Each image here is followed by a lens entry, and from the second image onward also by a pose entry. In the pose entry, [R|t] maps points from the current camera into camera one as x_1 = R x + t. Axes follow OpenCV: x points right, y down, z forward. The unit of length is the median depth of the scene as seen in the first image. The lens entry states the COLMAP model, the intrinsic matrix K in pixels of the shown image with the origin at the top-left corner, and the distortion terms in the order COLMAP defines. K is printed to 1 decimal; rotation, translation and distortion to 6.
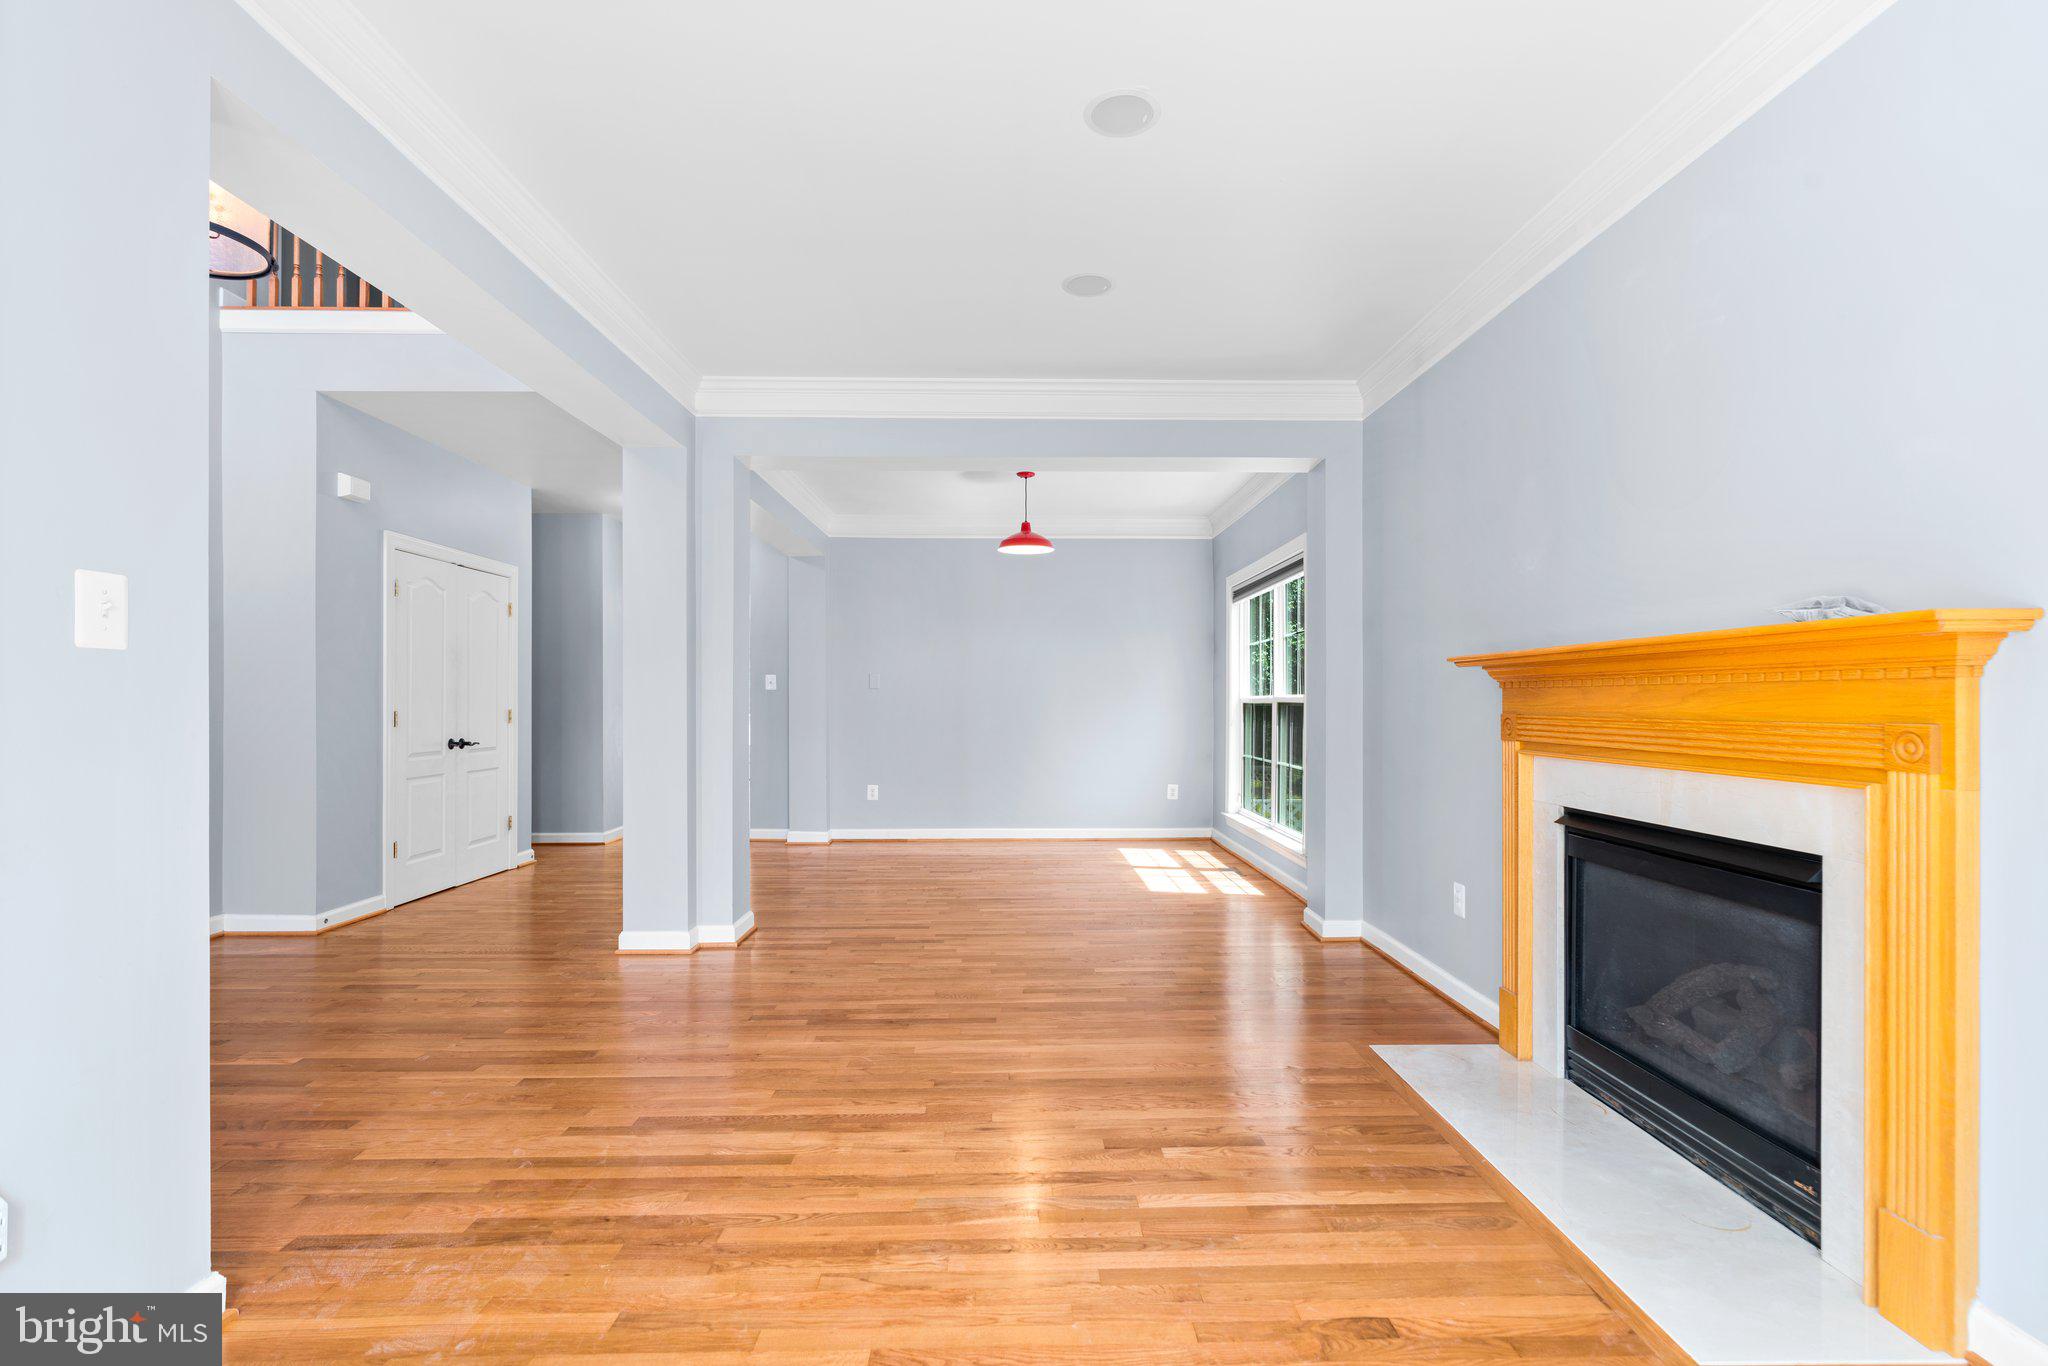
lens RADIAL K [[917.0, 0, 1024.6], [0, 917.0, 695.9], [0, 0, 1]] dist [-0.004842, 0.000062]
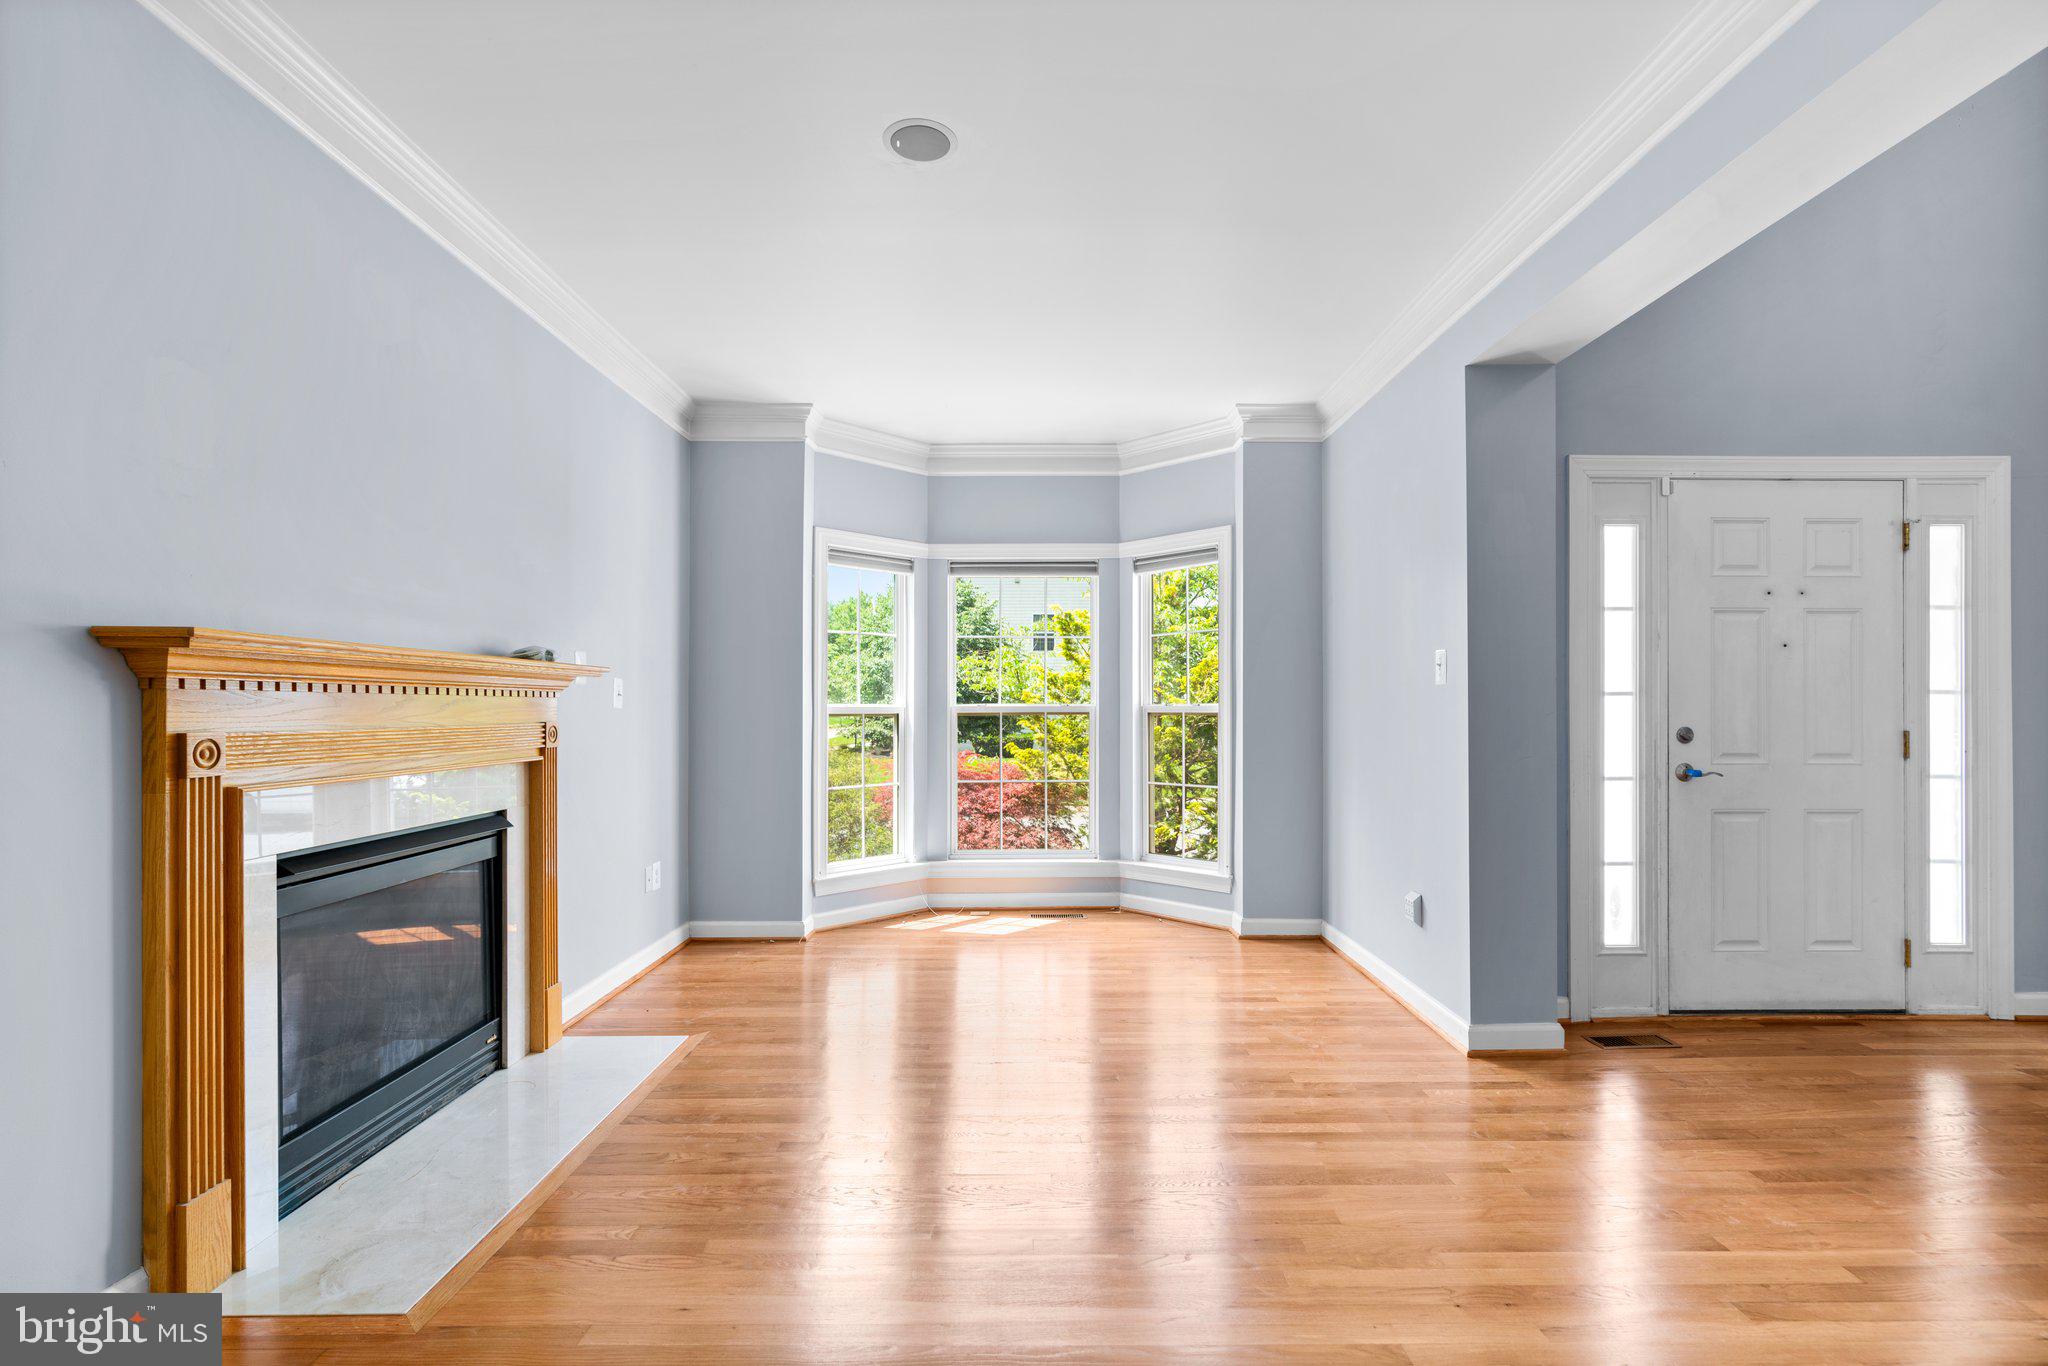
lens RADIAL K [[944.2, 0, 1021.5], [0, 944.2, 706.1], [0, 0, 1]] dist [-0.003043, -0.000126]
pose [[-0.999840, 0.002005, 0.017769, -0.009758], [0.001875, 0.999971, -0.007331, 0.003493], [-0.017783, -0.007297, -0.999815, 0.780643]]
